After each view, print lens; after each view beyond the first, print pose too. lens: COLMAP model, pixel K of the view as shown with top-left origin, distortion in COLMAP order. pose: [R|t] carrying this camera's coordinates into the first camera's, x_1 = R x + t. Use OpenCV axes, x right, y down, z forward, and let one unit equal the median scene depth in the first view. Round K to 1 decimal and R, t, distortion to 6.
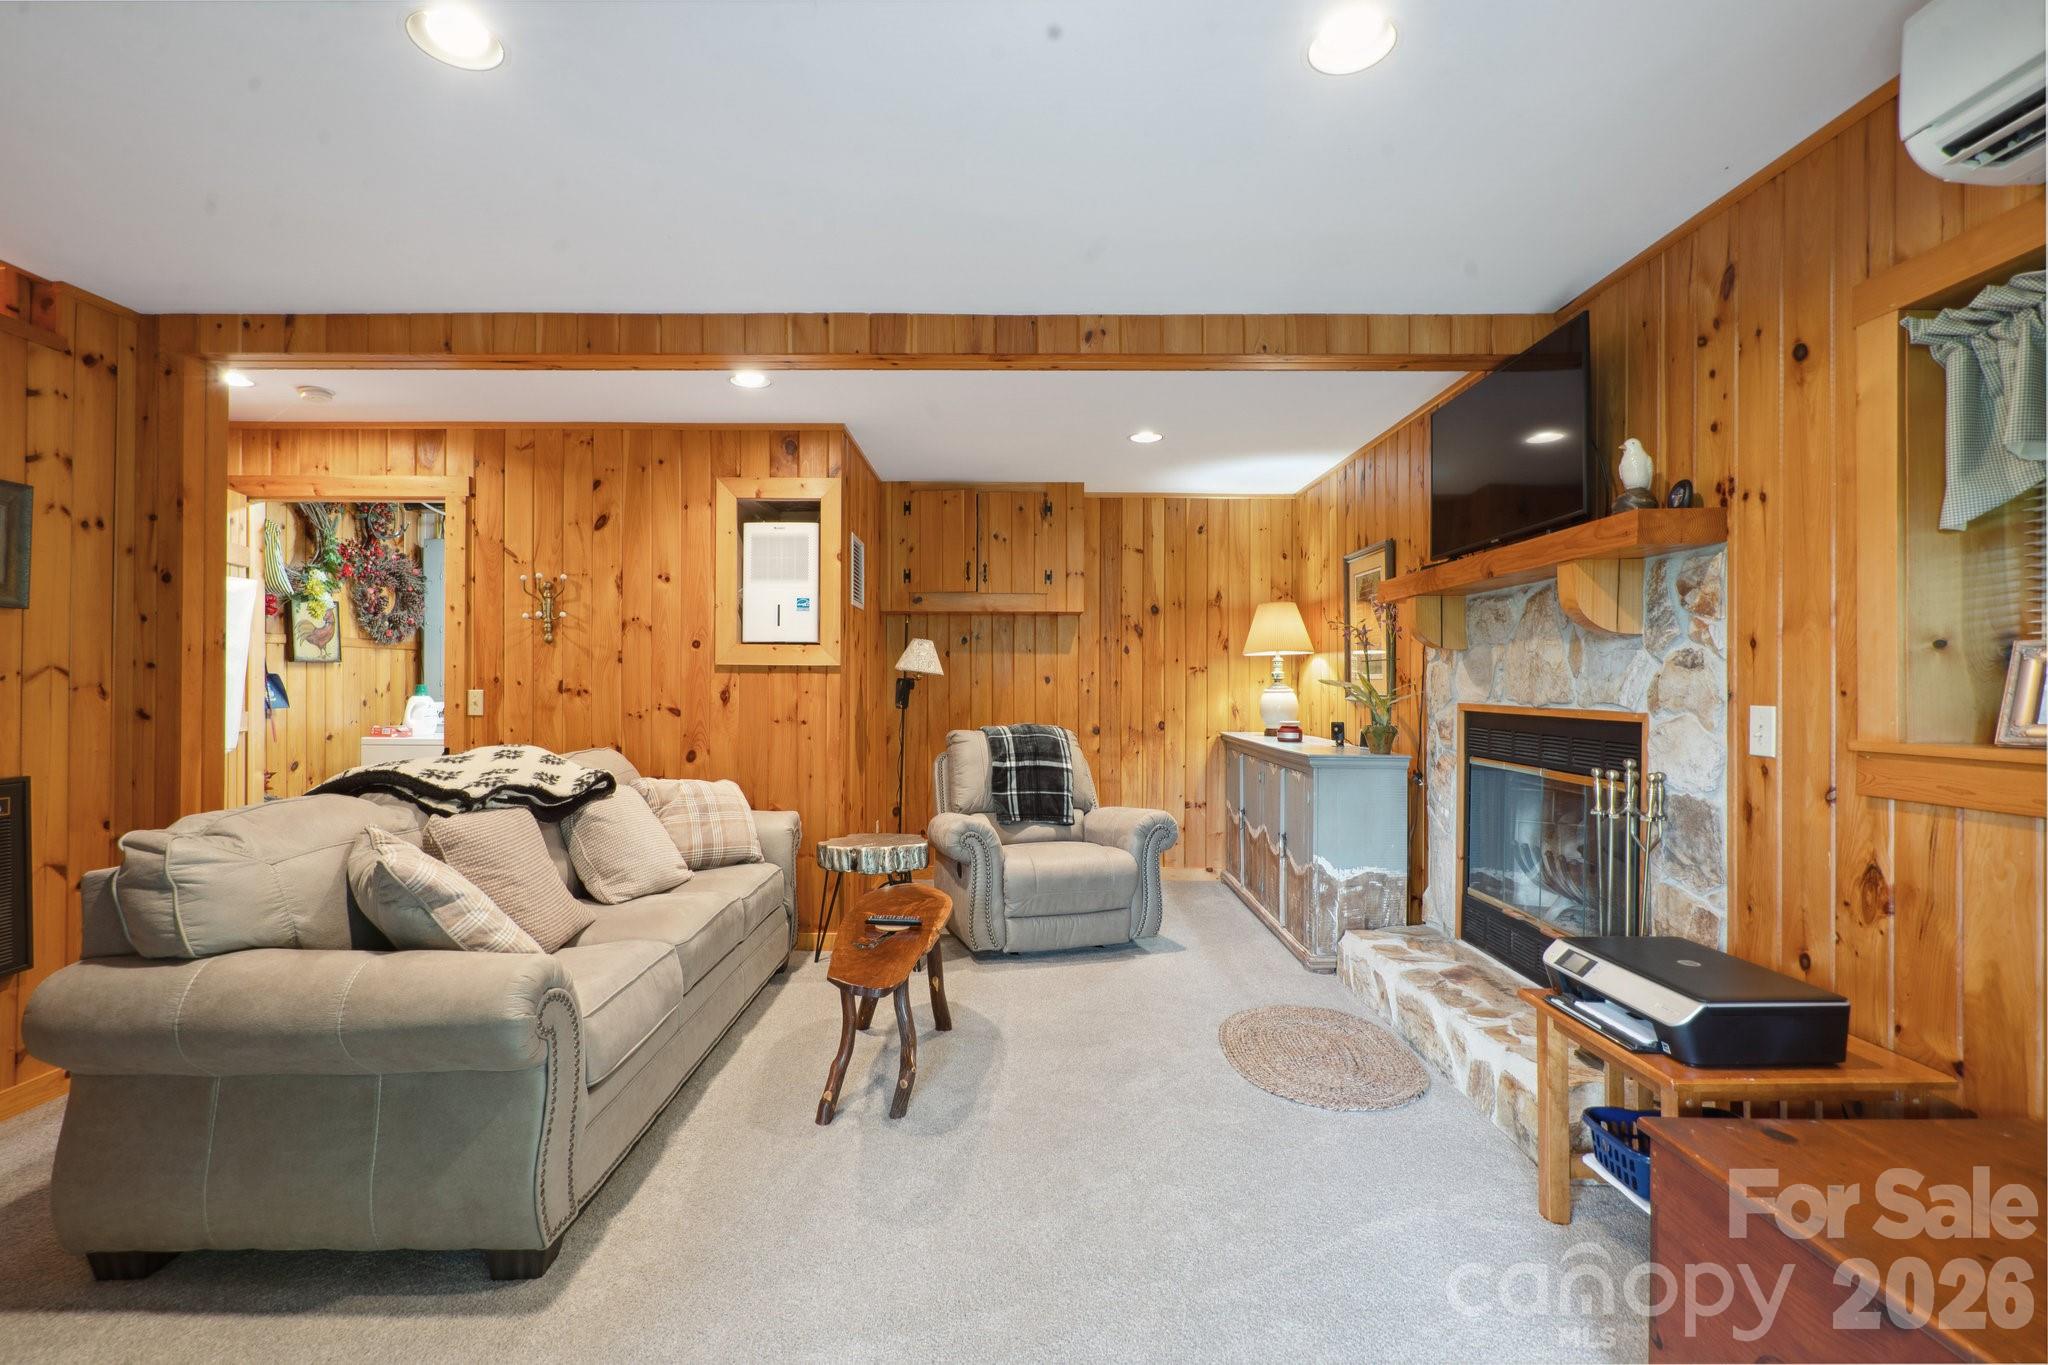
lens RADIAL K [[936.5, 0, 1031.7], [0, 936.5, 686.4], [0, 0, 1]] dist [-0.006032, 0.003493]
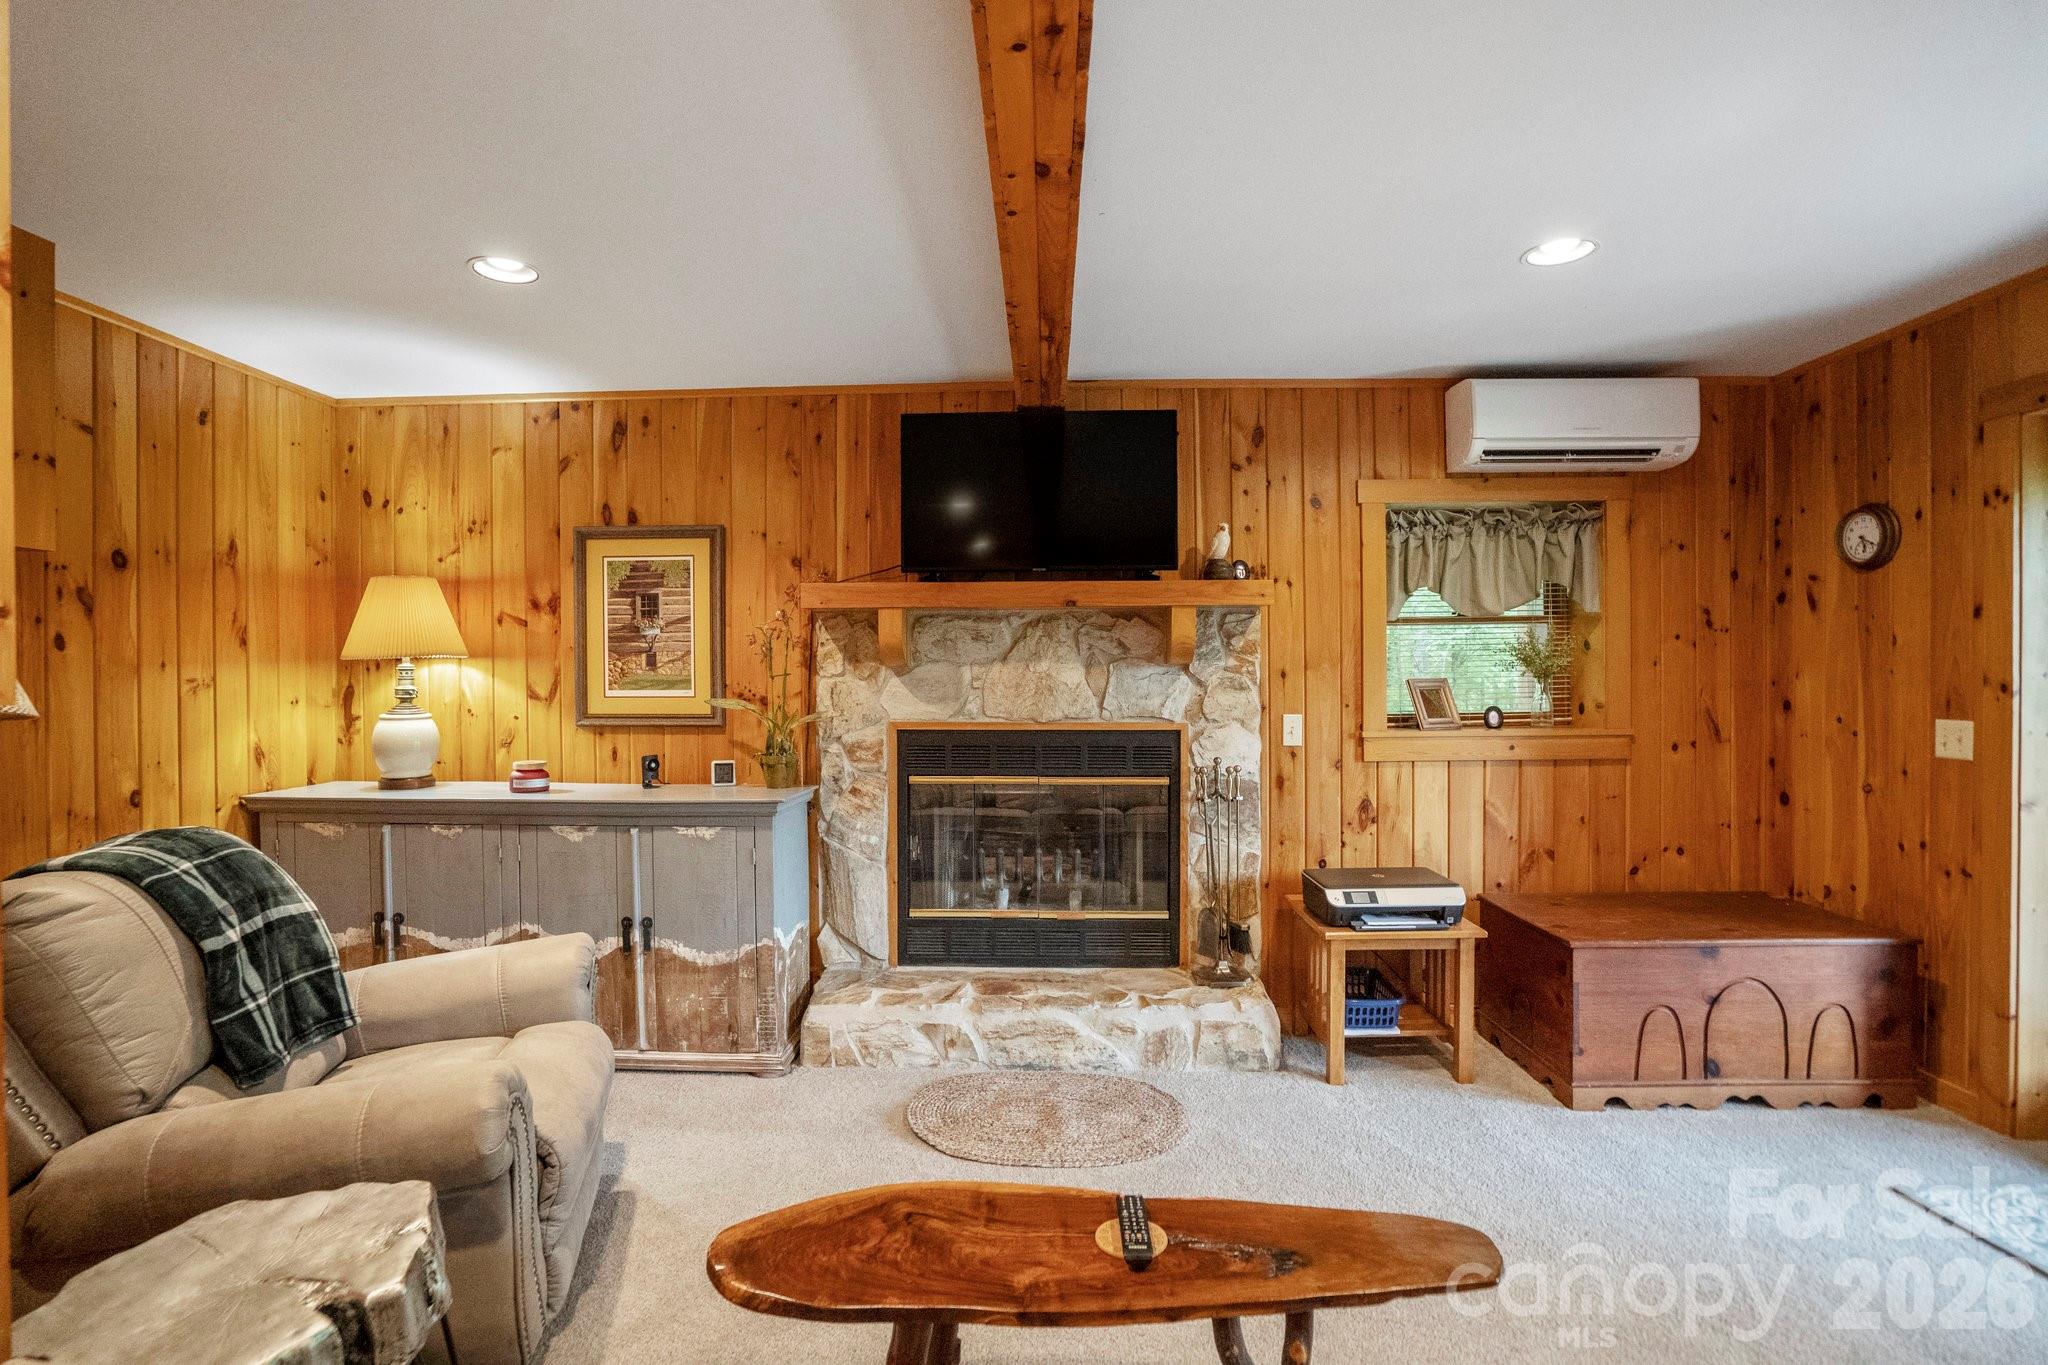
lens RADIAL K [[936.5, 0, 1023.9], [0, 936.5, 675.7], [0, 0, 1]] dist [-0.006032, 0.003493]
pose [[0.060129, -0.003473, 0.998185, -0.511620], [0.007960, 0.999964, 0.003000, -0.032186], [-0.998159, 0.007765, 0.060154, 0.825439]]
